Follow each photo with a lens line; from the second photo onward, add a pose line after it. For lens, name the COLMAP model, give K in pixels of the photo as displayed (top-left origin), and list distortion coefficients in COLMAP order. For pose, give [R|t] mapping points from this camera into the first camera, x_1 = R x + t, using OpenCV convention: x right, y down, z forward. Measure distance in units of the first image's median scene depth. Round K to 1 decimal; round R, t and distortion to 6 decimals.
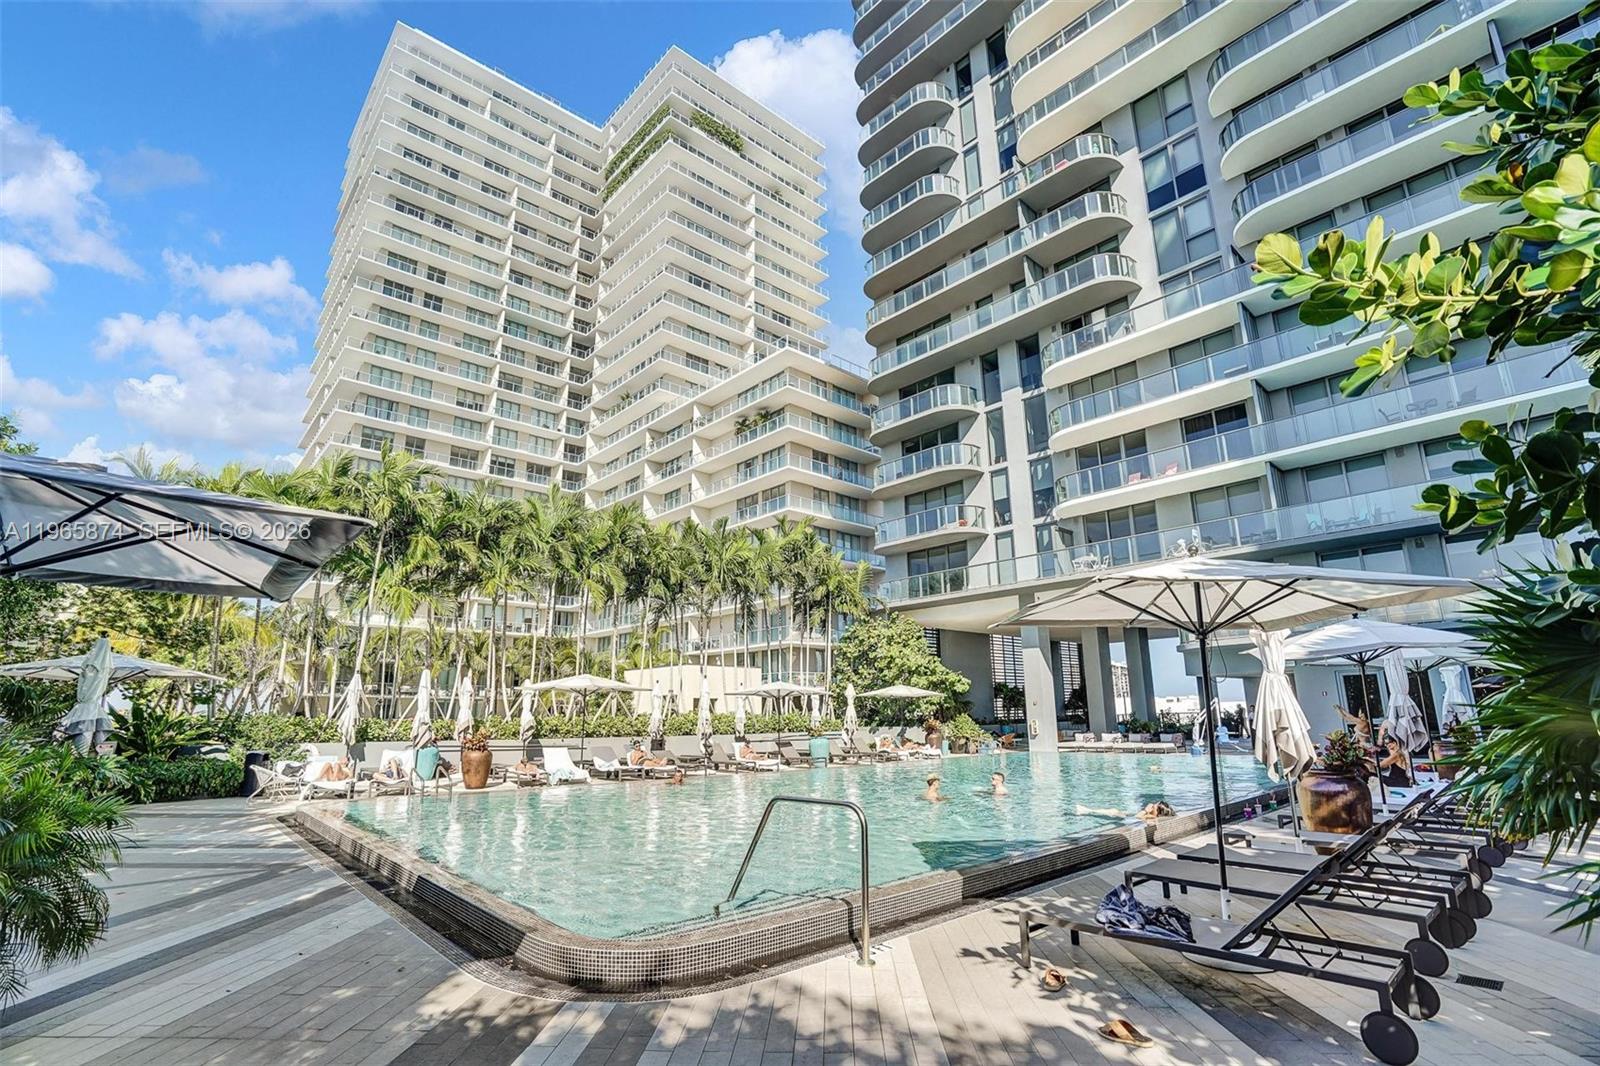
lens RADIAL K [[739.8, 0, 800.0], [0, 739.8, 533.0], [0, 0, 1]] dist [-0.075862, 0.031286]
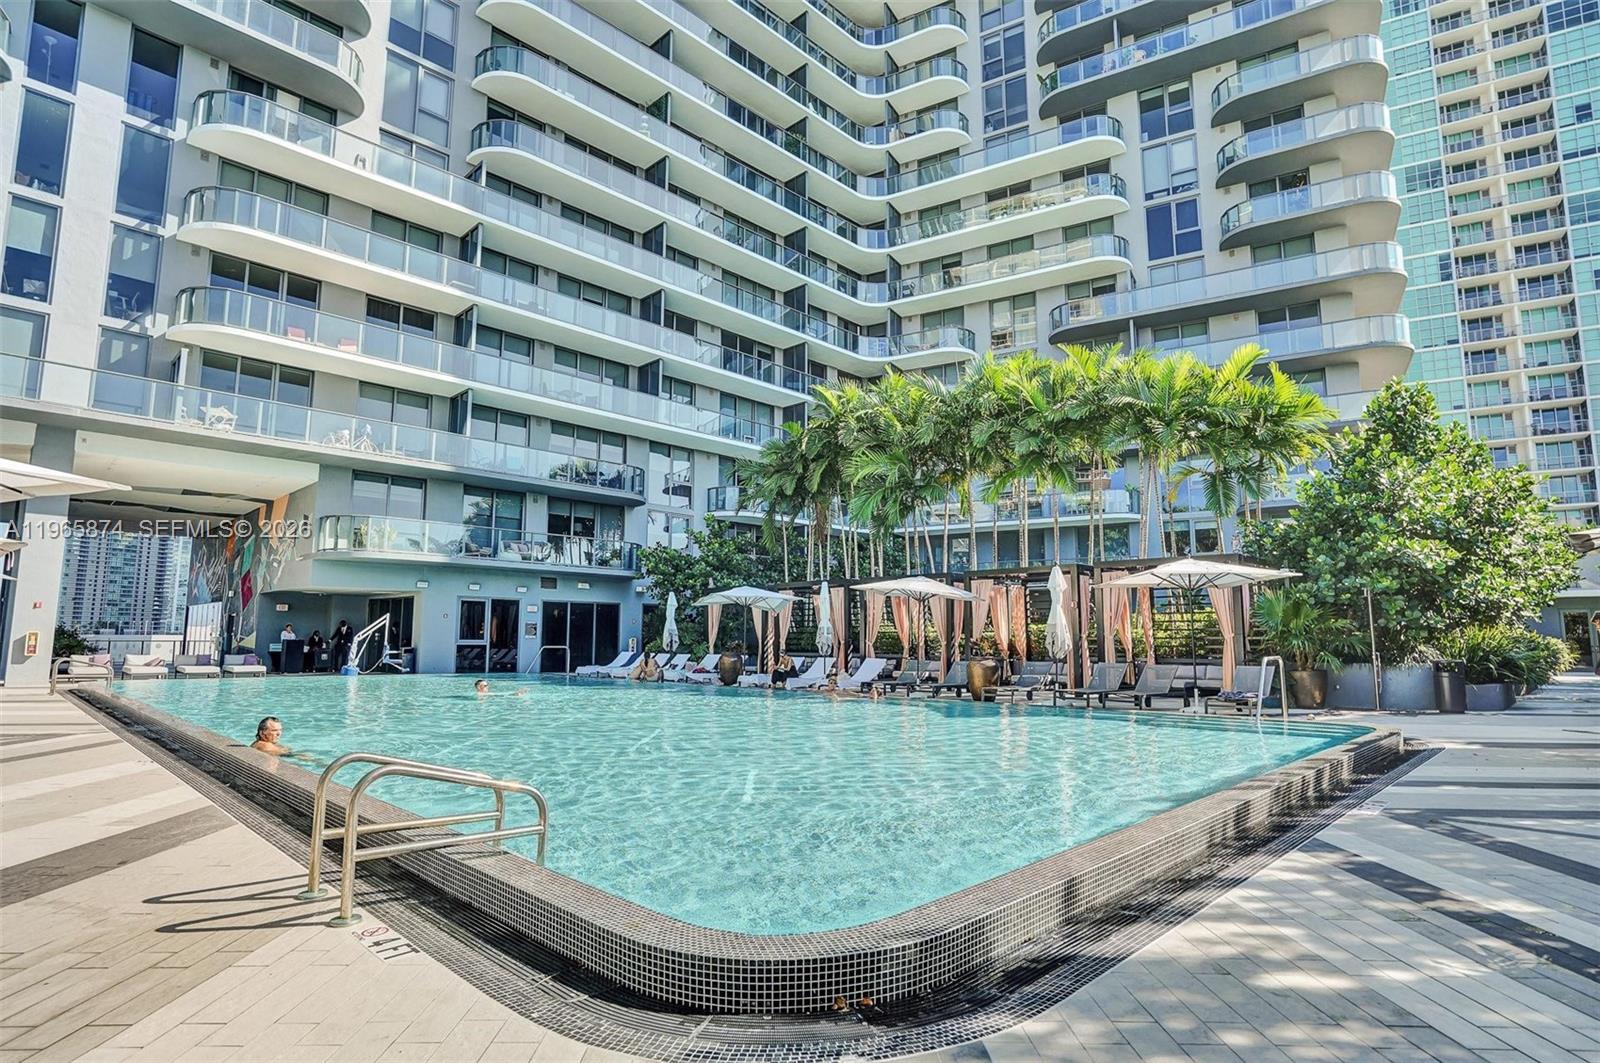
lens RADIAL K [[820.1, 0, 800.0], [0, 820.1, 531.5], [0, 0, 1]] dist [-0.046560, 0.022376]
pose [[-0.055750, 0.140187, 0.988554, -0.351335], [-0.244712, 0.957977, -0.149651, 0.110998], [-0.967992, -0.250254, -0.019102, 0.387943]]
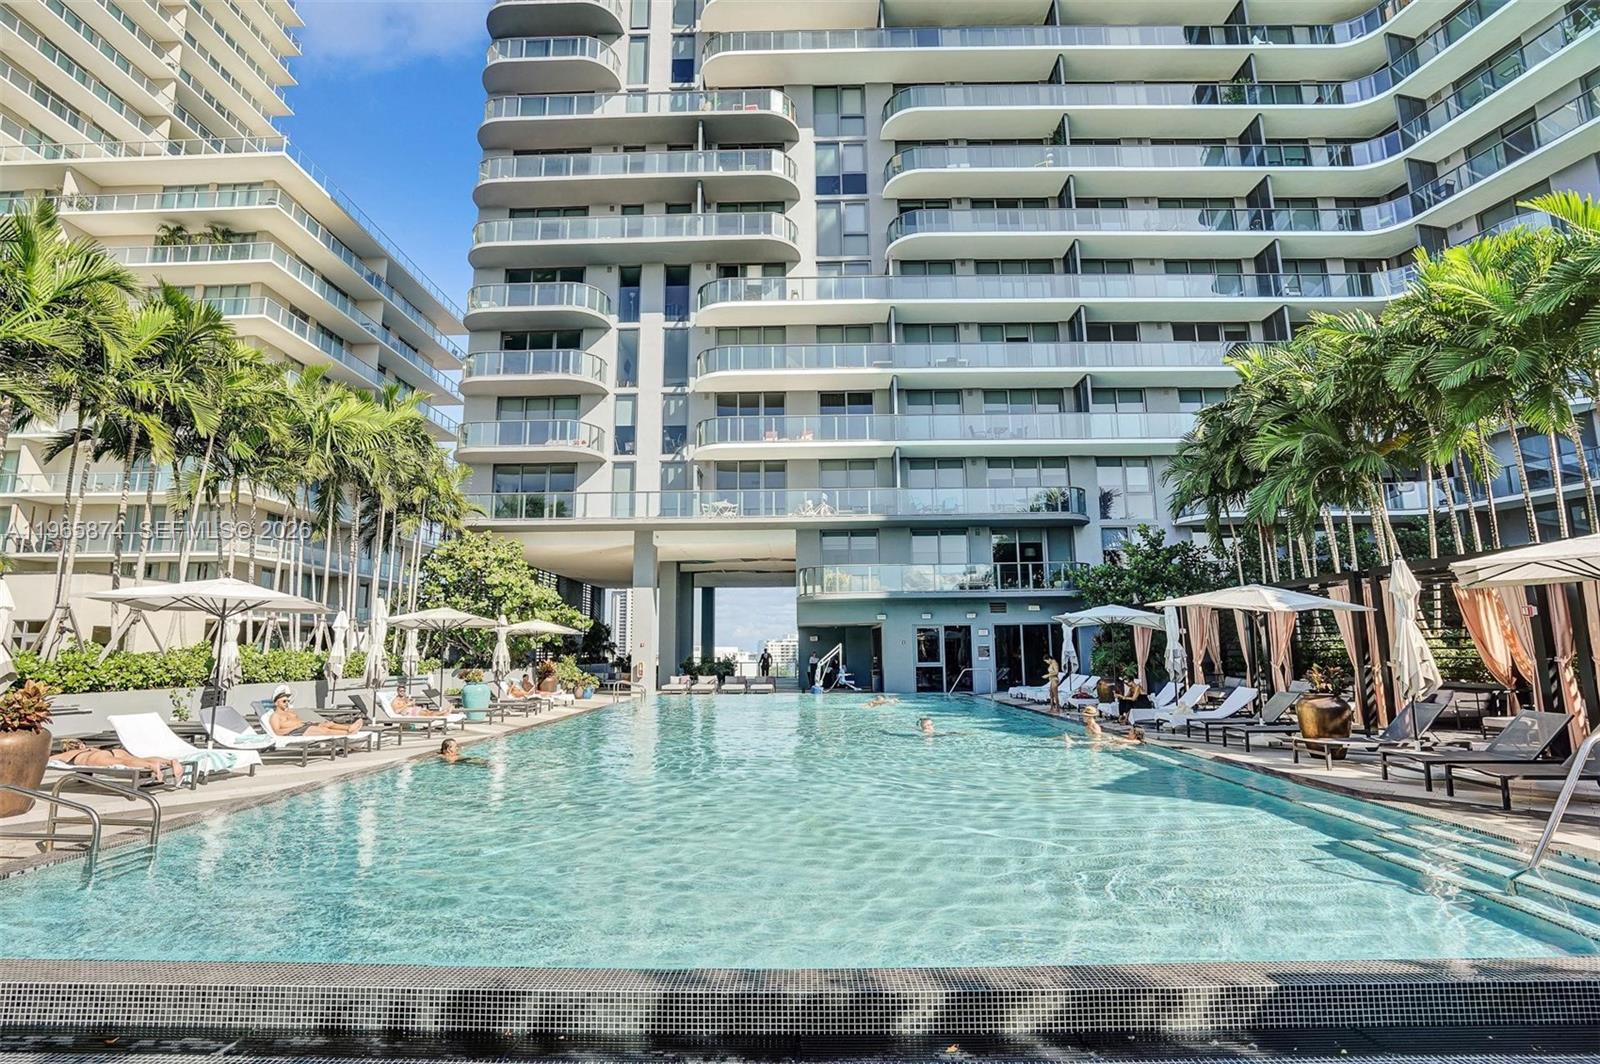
lens RADIAL K [[739.8, 0, 800.0], [0, 739.8, 532.0], [0, 0, 1]] dist [-0.075862, 0.031286]
pose [[0.685559, 0.120140, 0.718036, -0.230298], [-0.174465, 0.984662, 0.001822, 0.046405], [-0.706804, -0.126521, 0.696004, 0.187133]]
